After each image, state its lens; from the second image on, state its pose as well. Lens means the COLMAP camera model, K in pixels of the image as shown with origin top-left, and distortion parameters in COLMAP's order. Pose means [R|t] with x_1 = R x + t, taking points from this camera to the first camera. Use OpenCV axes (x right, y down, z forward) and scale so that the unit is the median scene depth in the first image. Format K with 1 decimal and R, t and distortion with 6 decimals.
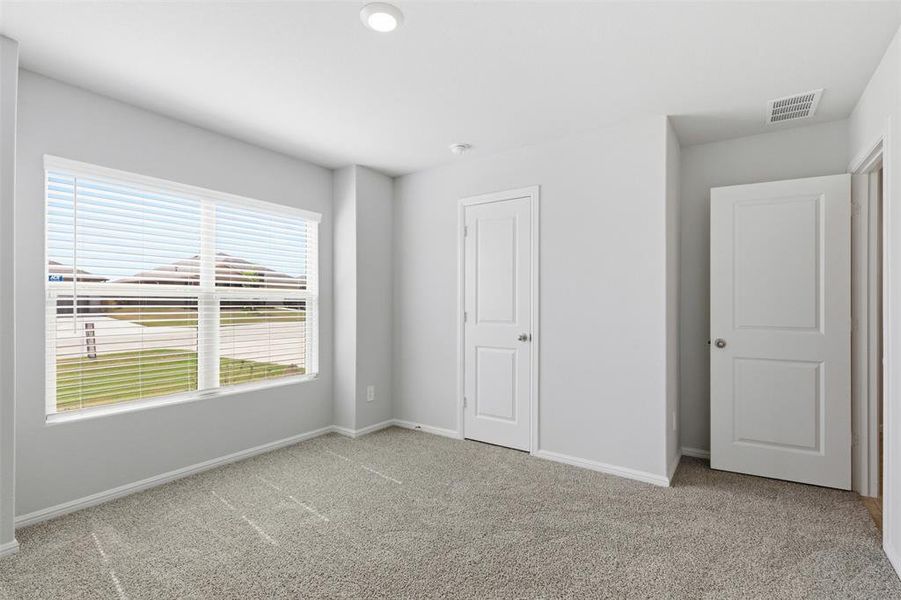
lens RADIAL K [[409.7, 0, 448.9], [0, 409.7, 304.9], [0, 0, 1]] dist [0.002779, 0.000973]
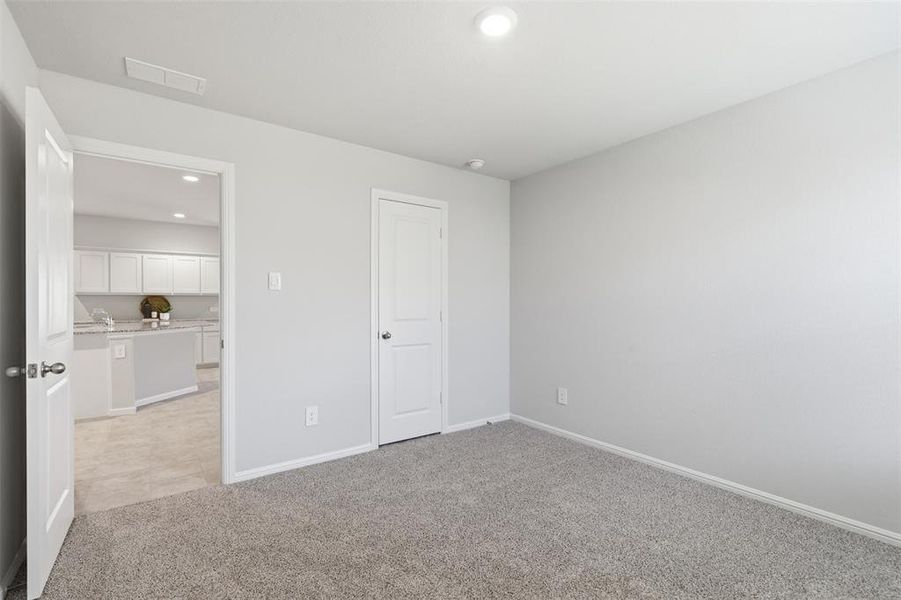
lens RADIAL K [[409.7, 0, 448.9], [0, 409.7, 300.3], [0, 0, 1]] dist [0.002779, 0.000973]
pose [[0.331404, 0.003454, 0.943483, -0.847422], [-0.004523, 0.999988, -0.002072, -0.006344], [-0.943478, -0.003580, 0.331415, 0.580451]]
